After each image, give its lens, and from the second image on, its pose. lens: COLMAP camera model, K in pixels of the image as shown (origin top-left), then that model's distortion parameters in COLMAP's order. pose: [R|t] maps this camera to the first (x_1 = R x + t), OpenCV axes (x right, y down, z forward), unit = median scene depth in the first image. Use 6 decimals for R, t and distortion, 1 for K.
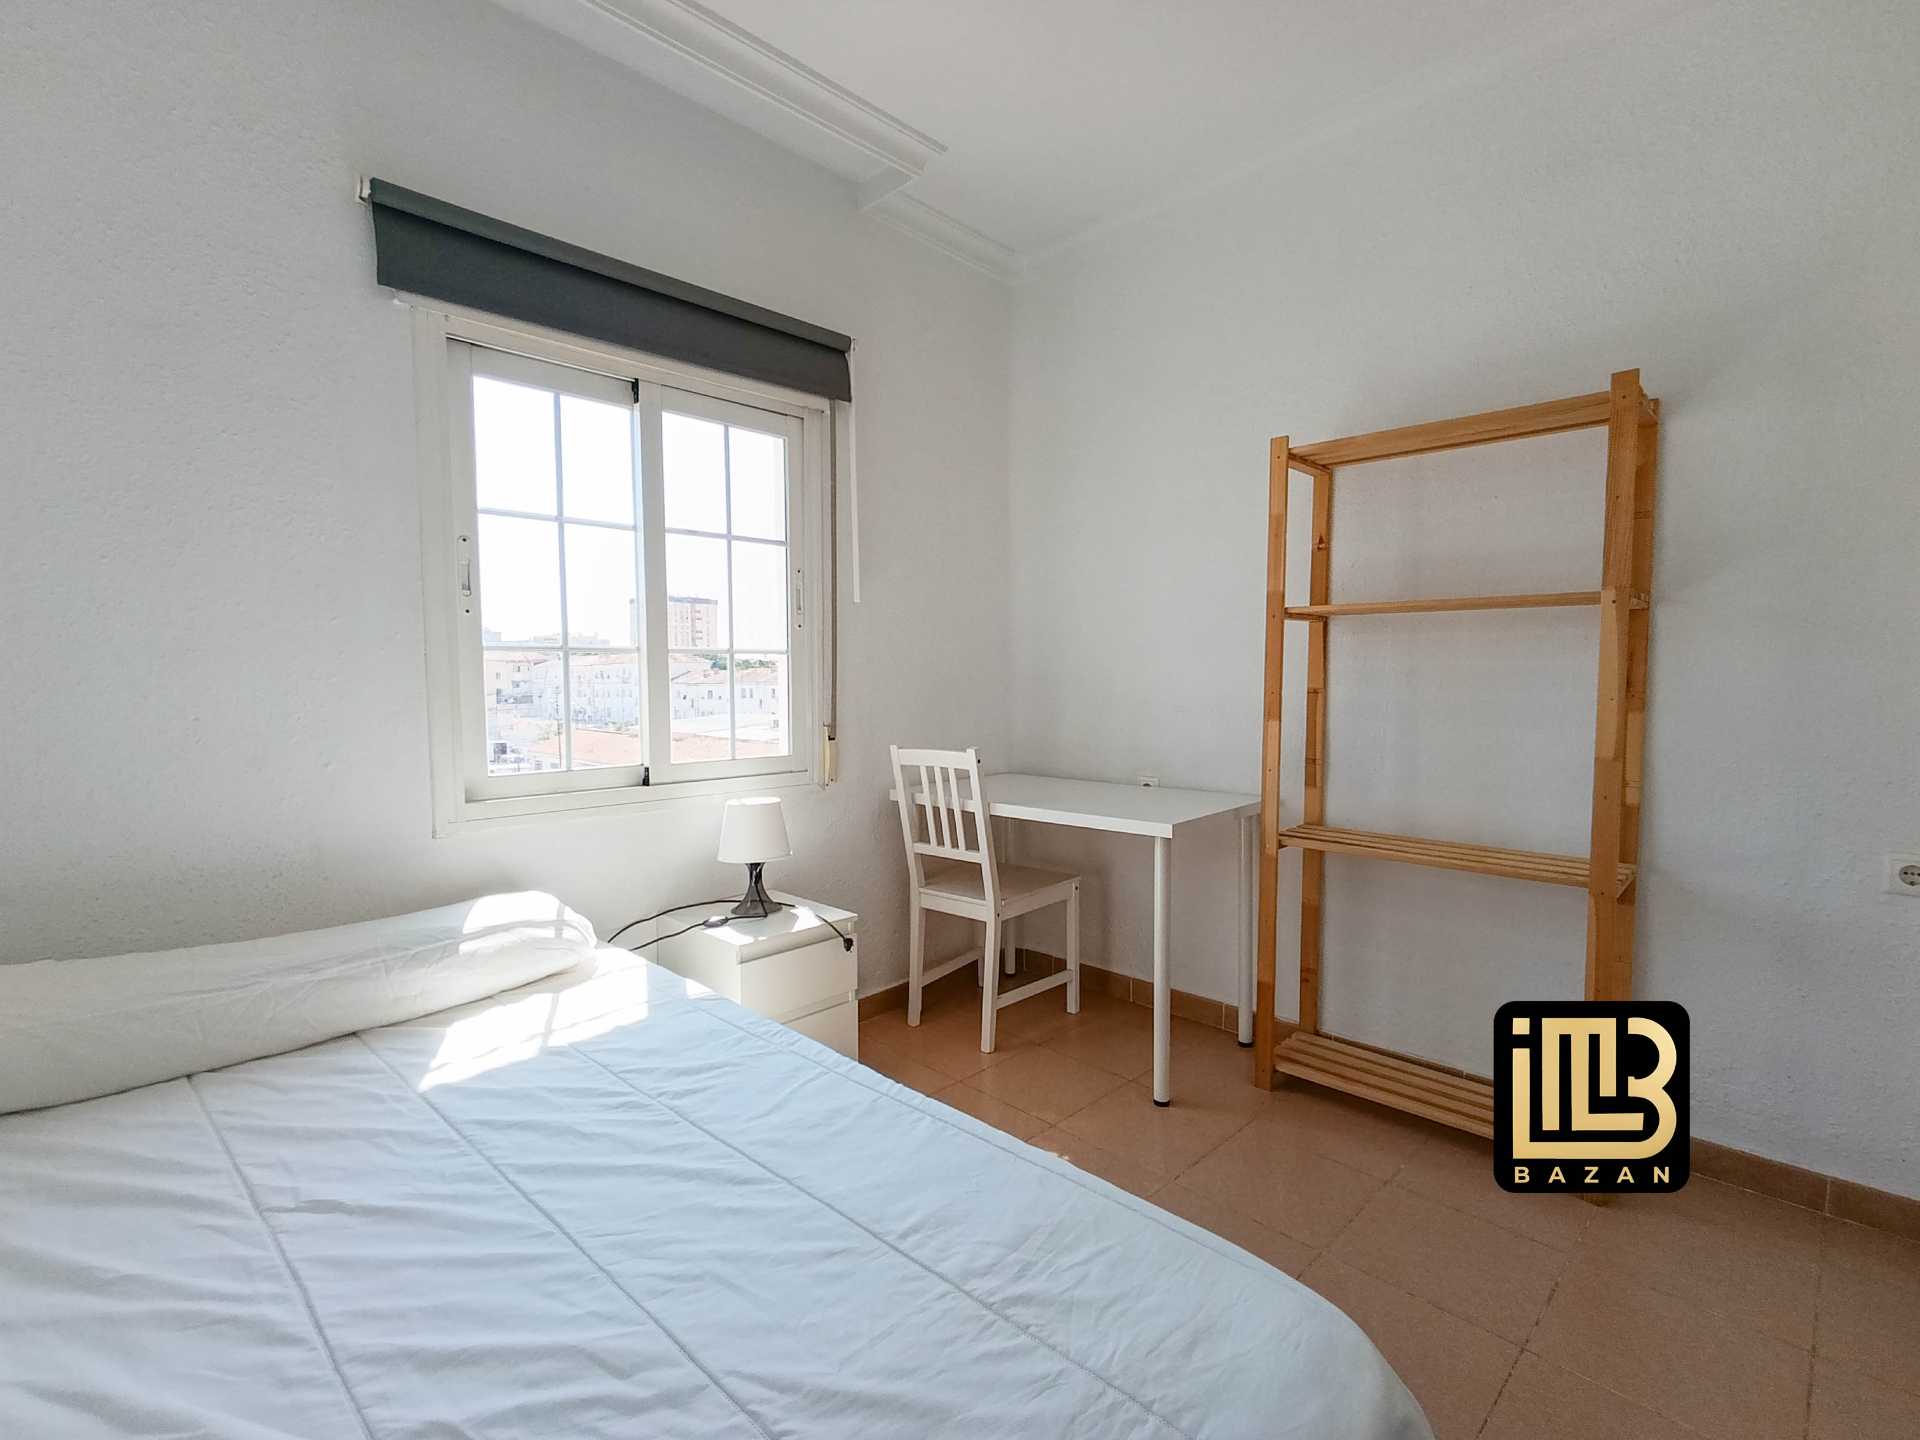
lens RADIAL K [[882.1, 0, 945.4], [0, 882.1, 733.4], [0, 0, 1]] dist [0.004193, -0.000084]
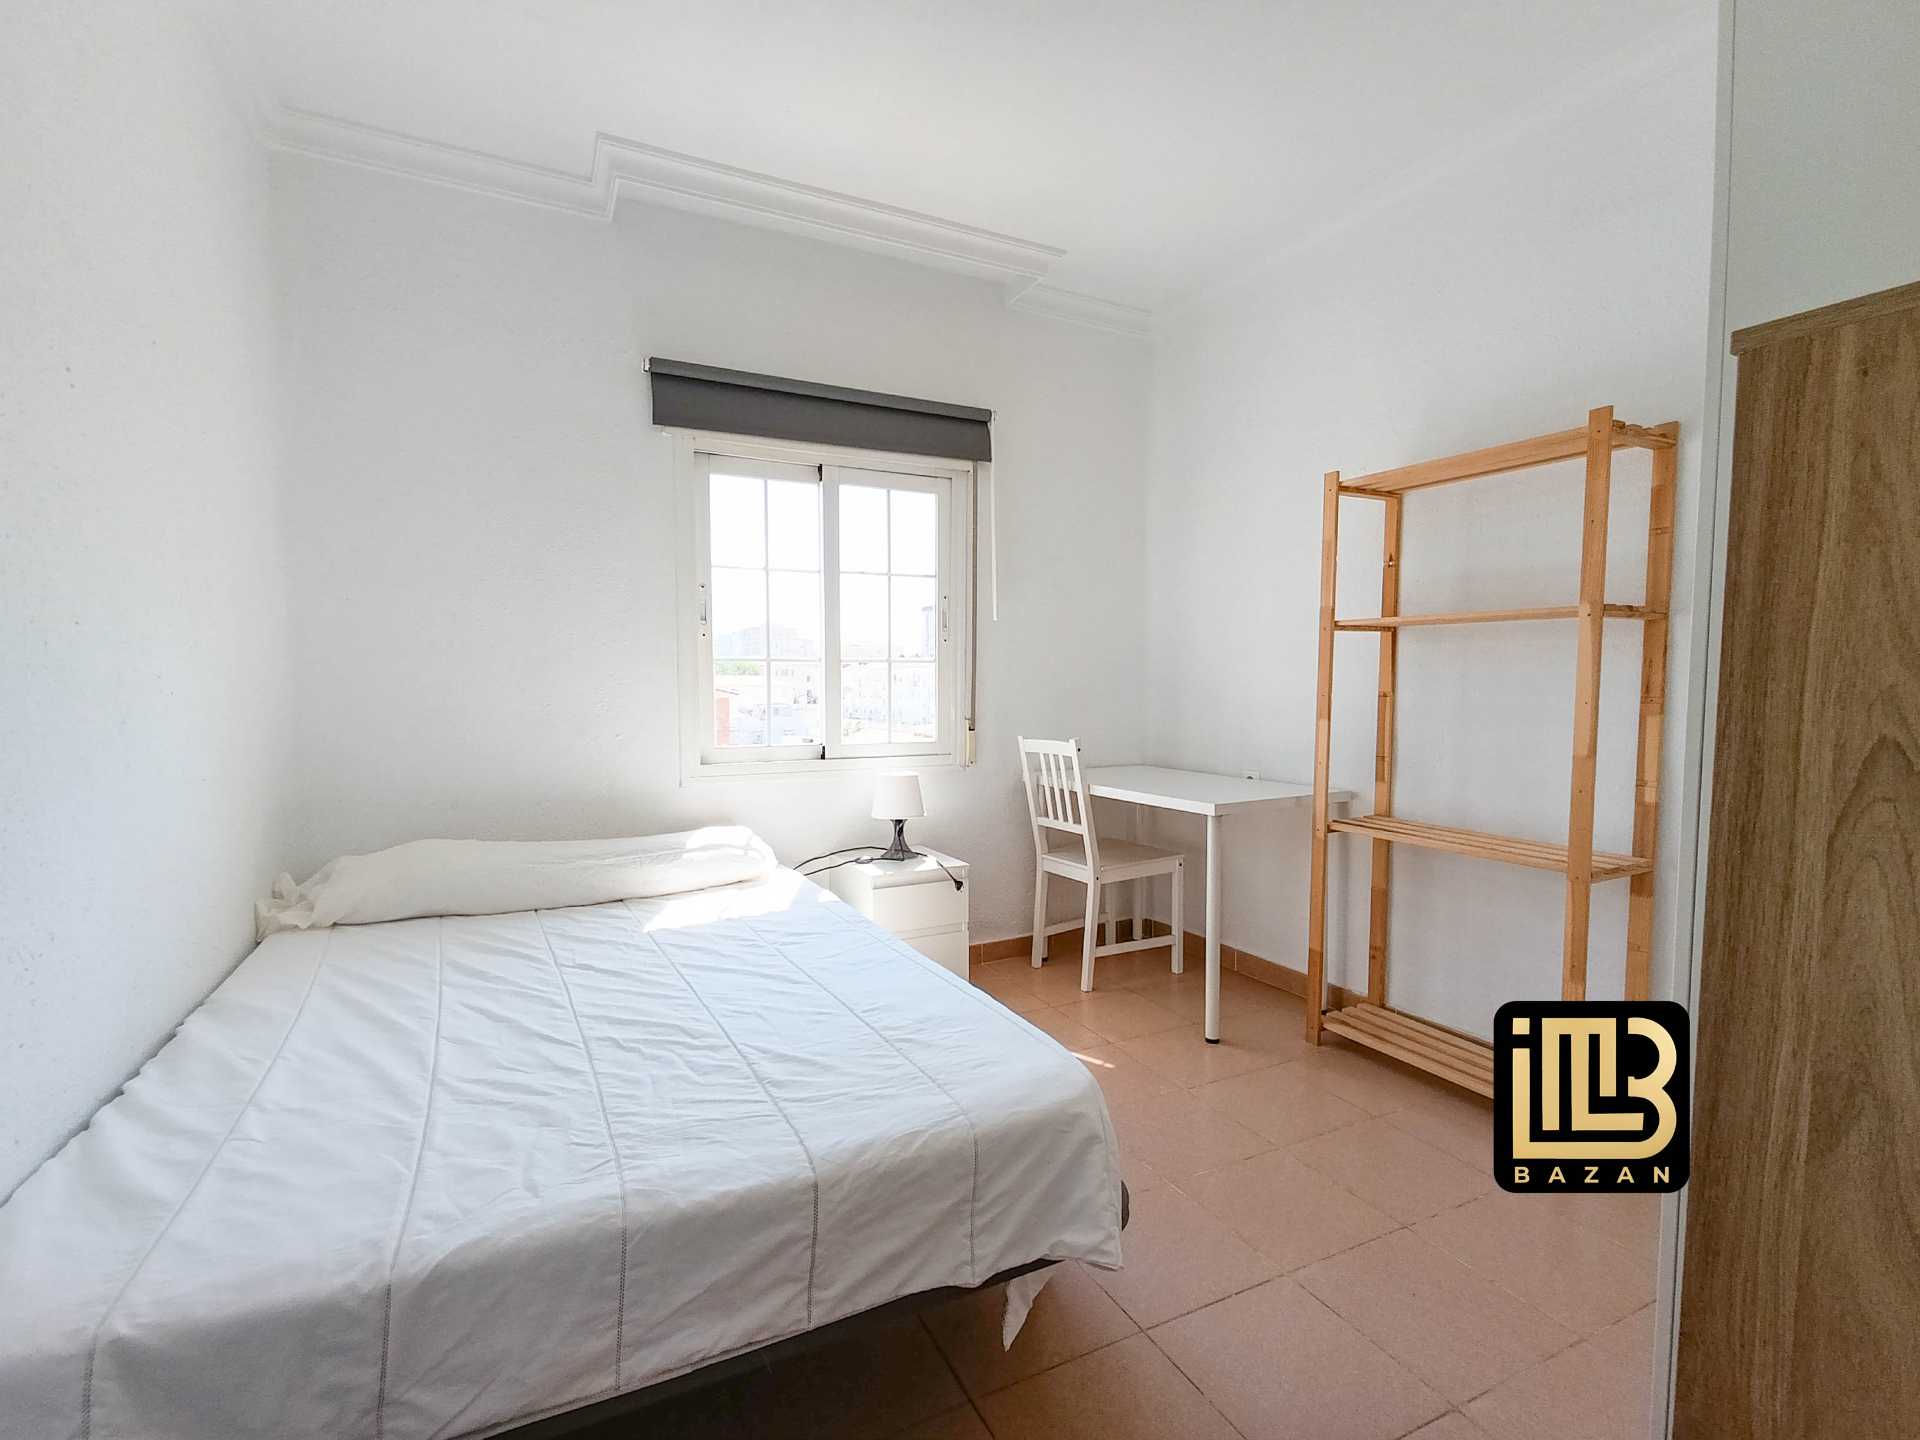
lens RADIAL K [[882.1, 0, 945.4], [0, 882.1, 733.4], [0, 0, 1]] dist [0.004193, -0.000084]
pose [[0.950941, 0.022774, -0.308533, 0.250681], [-0.024198, 0.999707, -0.000790, 0.015263], [0.308424, 0.008217, 0.951213, -0.229812]]
